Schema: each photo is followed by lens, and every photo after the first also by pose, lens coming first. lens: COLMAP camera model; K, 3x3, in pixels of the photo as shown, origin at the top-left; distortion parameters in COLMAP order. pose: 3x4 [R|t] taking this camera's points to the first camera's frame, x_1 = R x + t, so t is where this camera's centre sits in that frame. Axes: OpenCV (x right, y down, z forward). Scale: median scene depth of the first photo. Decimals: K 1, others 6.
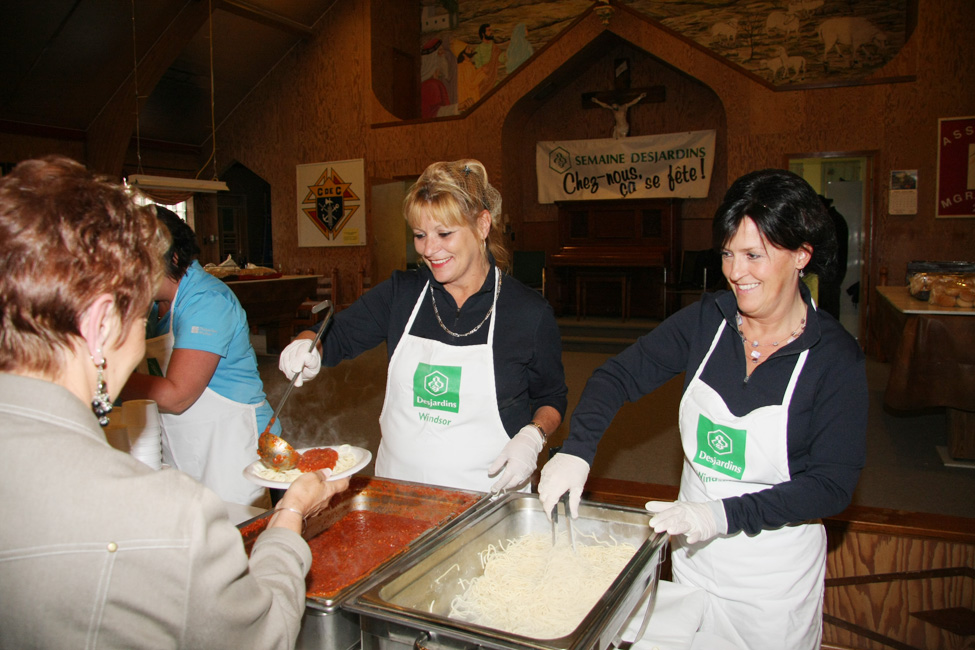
lens RADIAL K [[771.9, 0, 487.5], [0, 771.9, 325.0], [0, 0, 1]] dist [-0.186901, 0.159606]
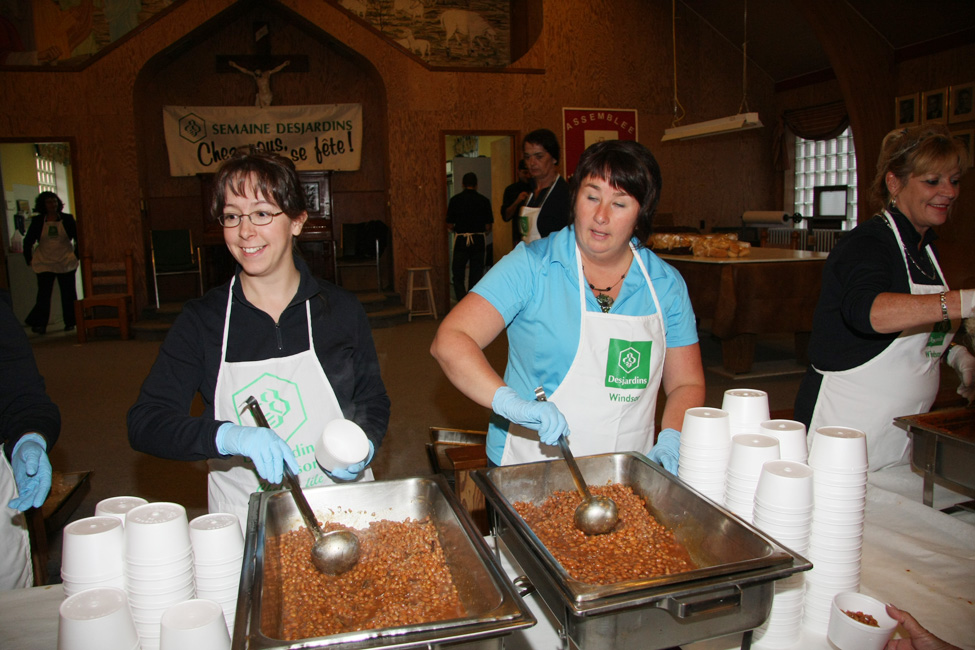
lens RADIAL K [[754.7, 0, 487.5], [0, 754.7, 325.0], [0, 0, 1]] dist [-0.183913, 0.138988]
pose [[0.748138, -0.101537, 0.655728, -0.248943], [0.080313, 0.994814, 0.062412, -0.011333], [-0.658664, 0.005970, 0.752413, 0.137963]]
